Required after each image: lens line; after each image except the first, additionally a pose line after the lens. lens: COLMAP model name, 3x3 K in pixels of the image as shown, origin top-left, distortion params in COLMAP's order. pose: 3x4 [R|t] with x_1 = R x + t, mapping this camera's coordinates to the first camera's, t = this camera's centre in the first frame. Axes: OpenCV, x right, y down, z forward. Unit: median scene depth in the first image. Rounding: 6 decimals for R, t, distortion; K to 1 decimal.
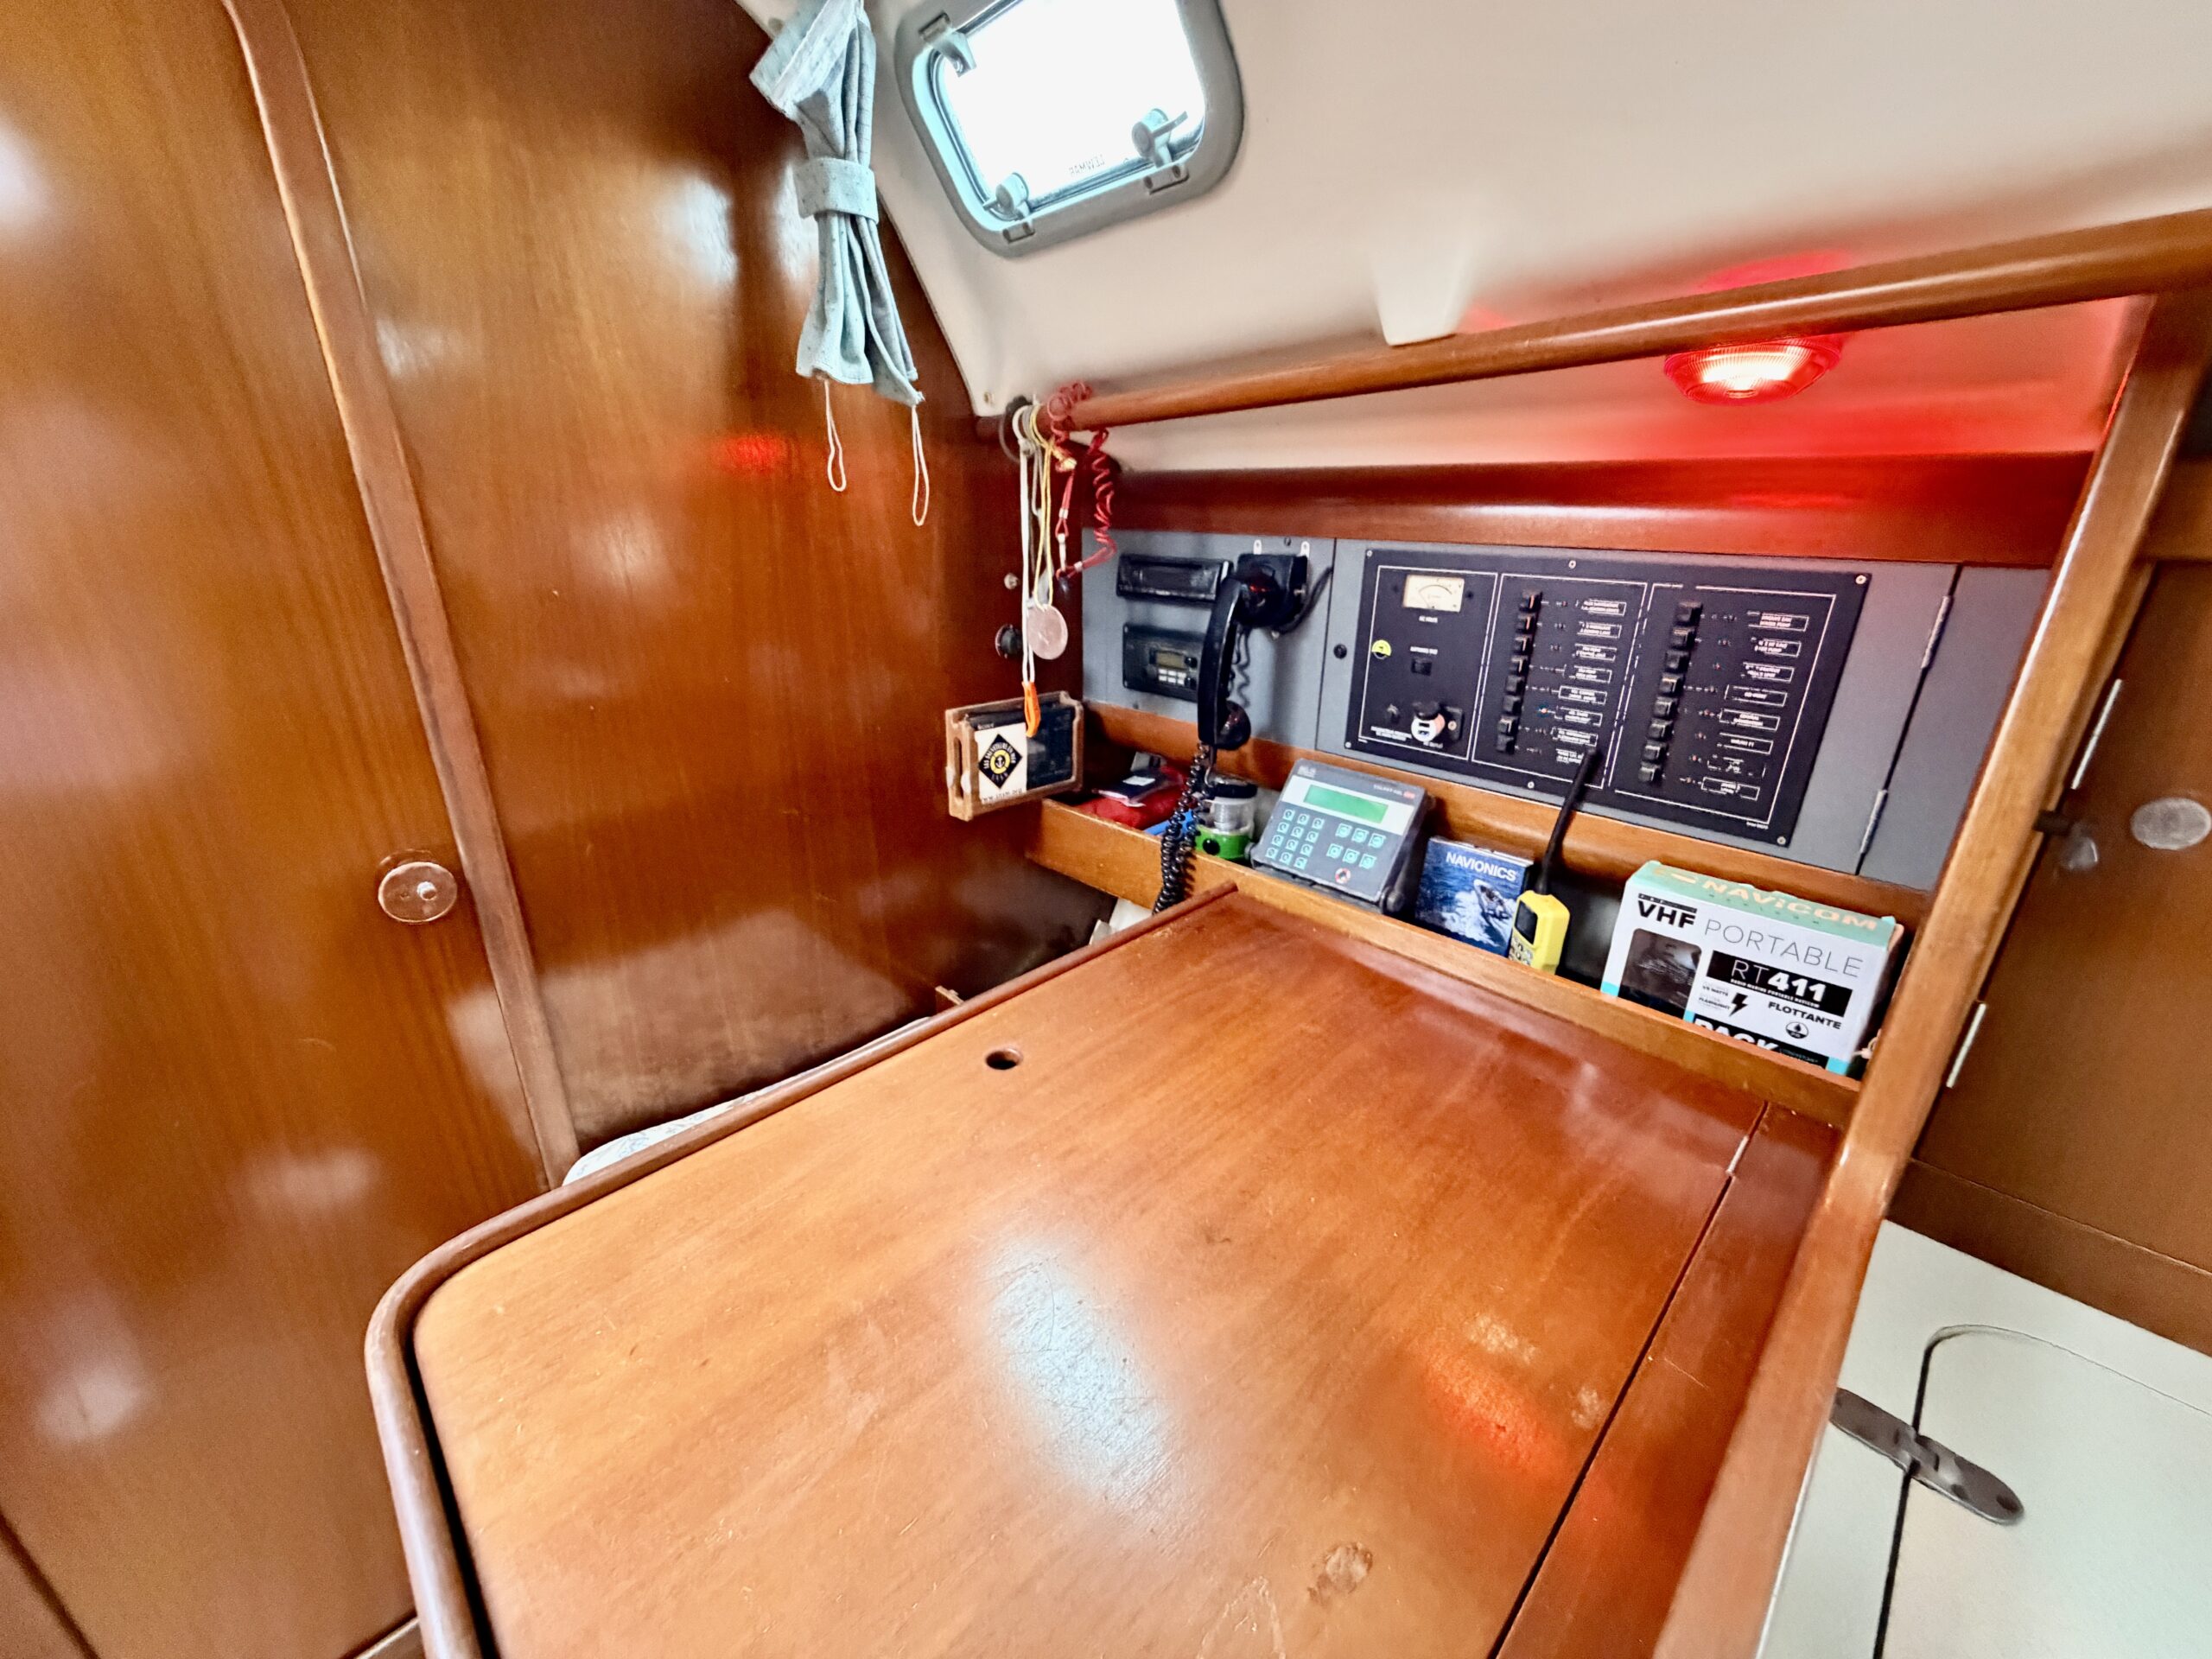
lens RADIAL K [[887.4, 0, 1100.5], [0, 887.4, 829.3], [0, 0, 1]] dist [0.000596, 0.000432]
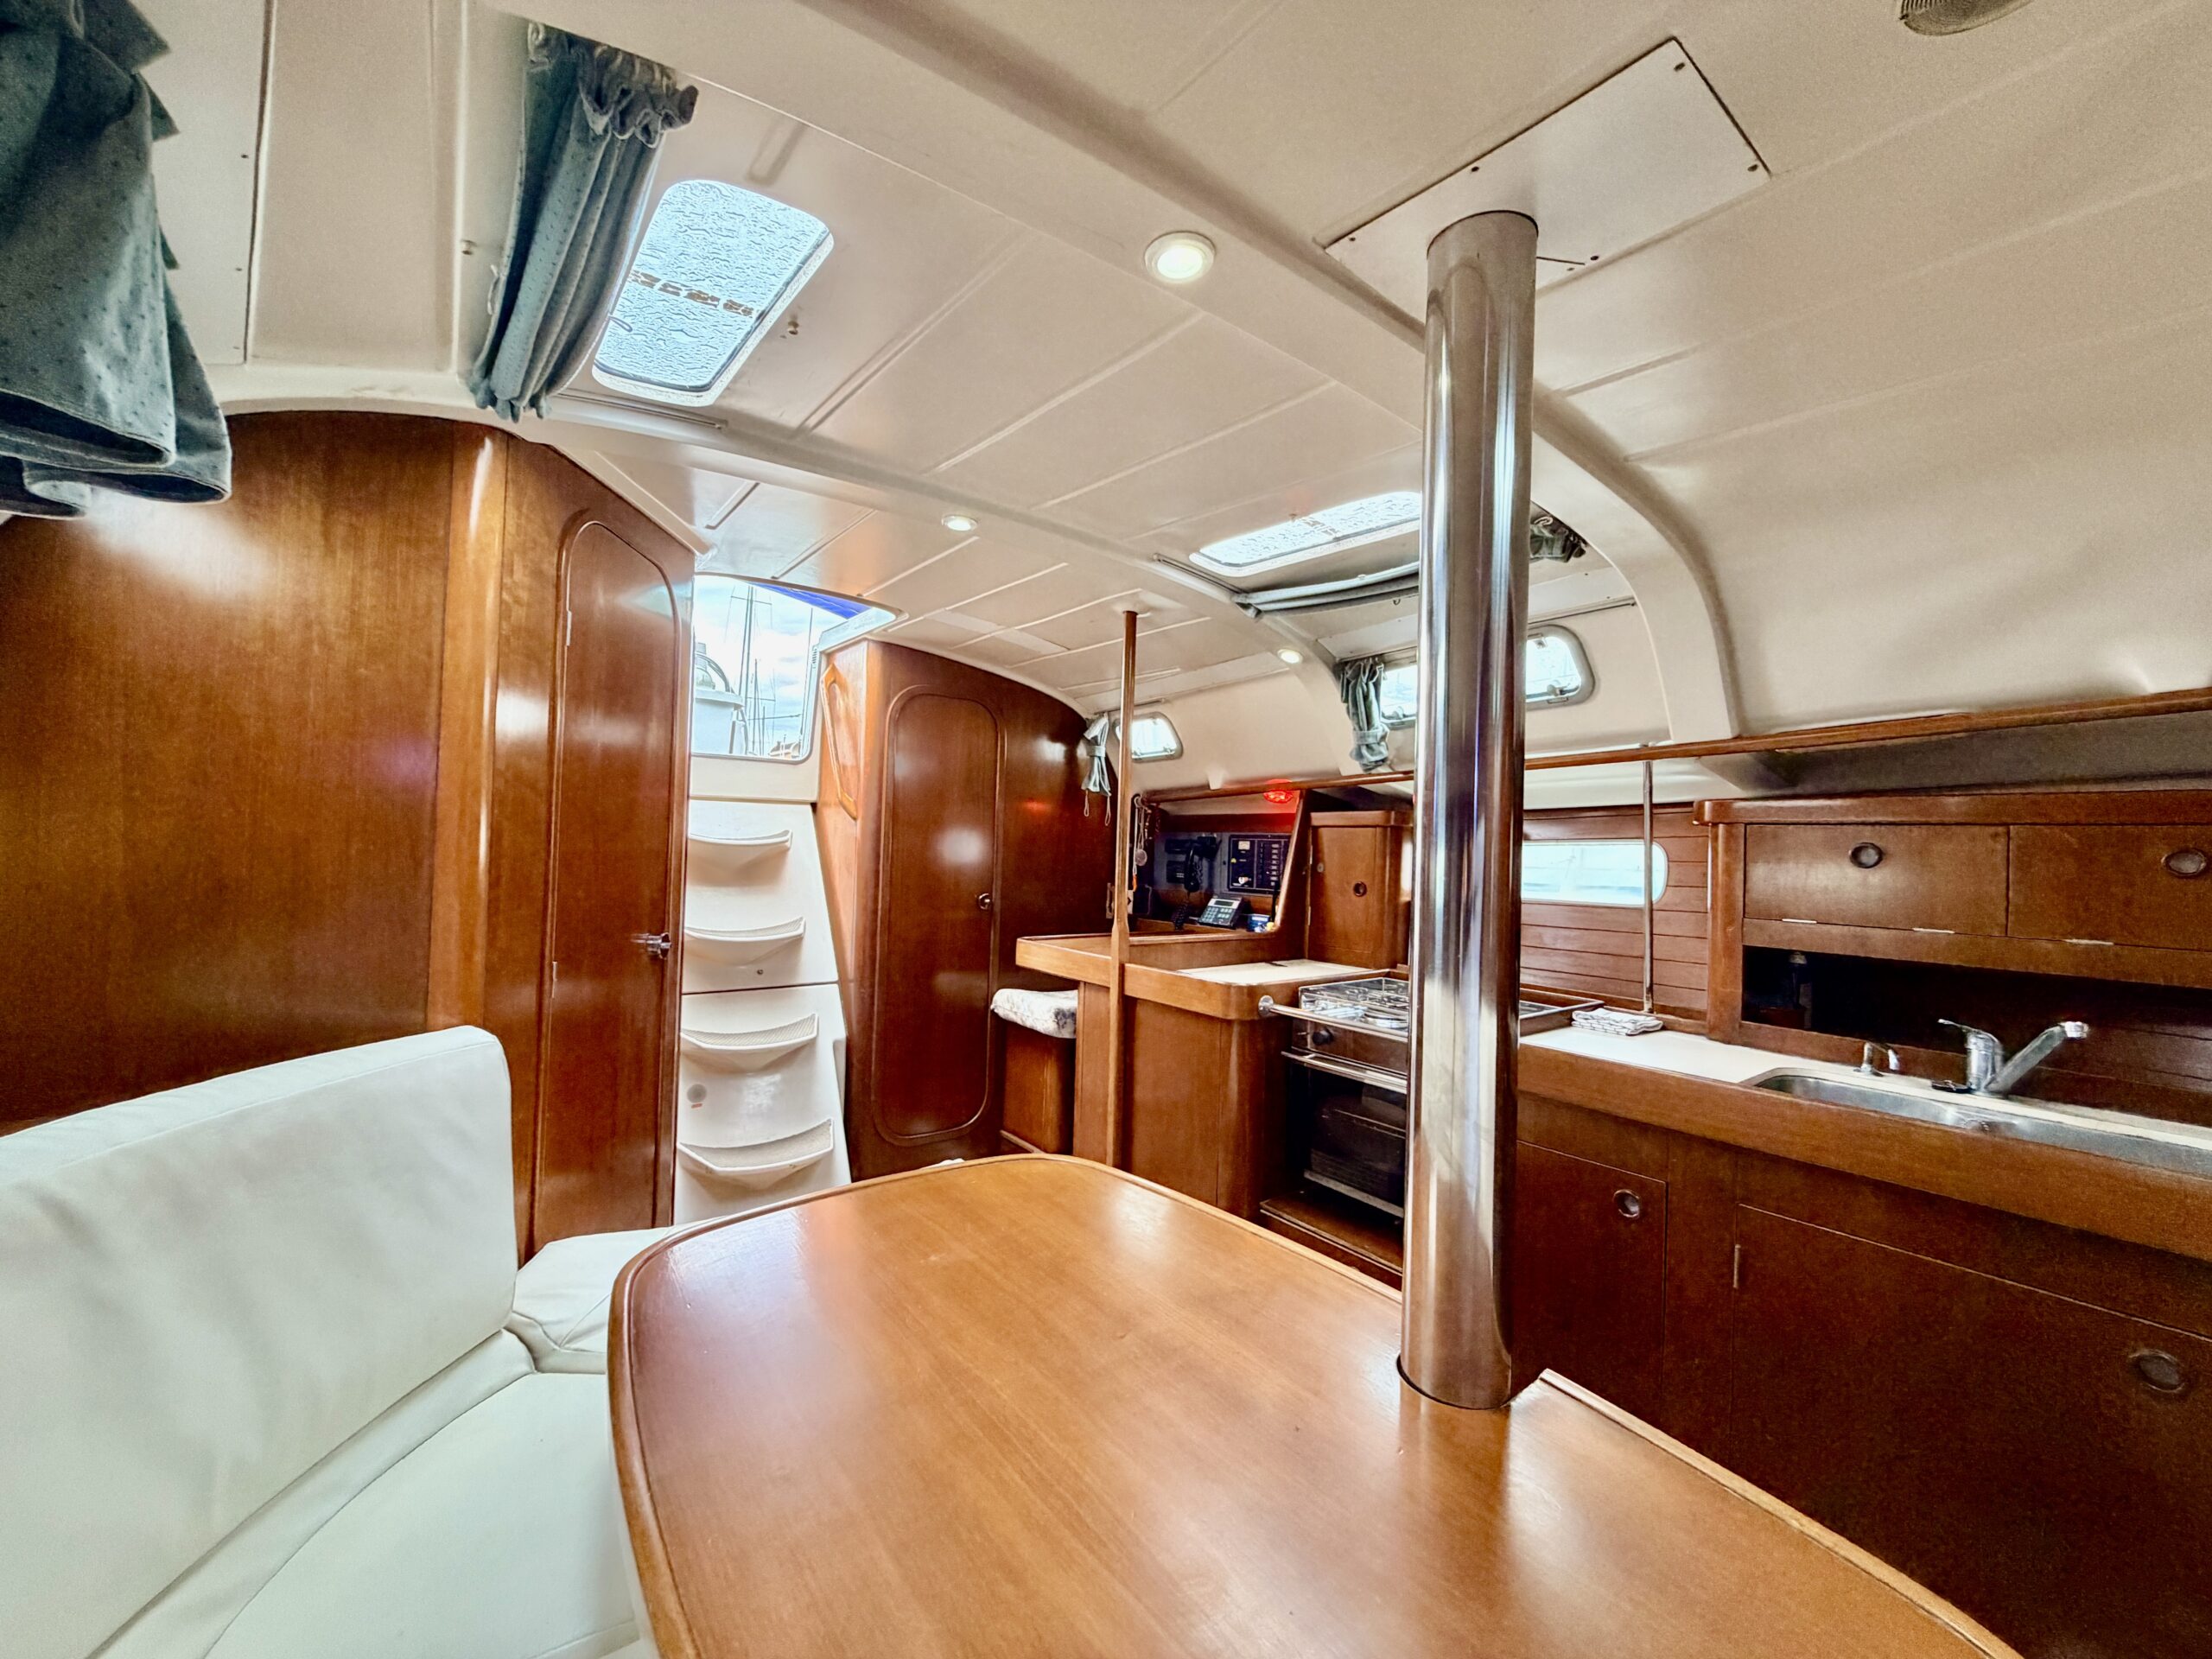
lens RADIAL K [[887.4, 0, 1100.5], [0, 887.4, 829.3], [0, 0, 1]] dist [0.000596, 0.000432]
pose [[0.990604, 0.024653, -0.134522, 0.256255], [-0.073827, 0.924384, -0.374252, 1.026034], [0.115123, 0.380667, 0.917518, -2.319450]]
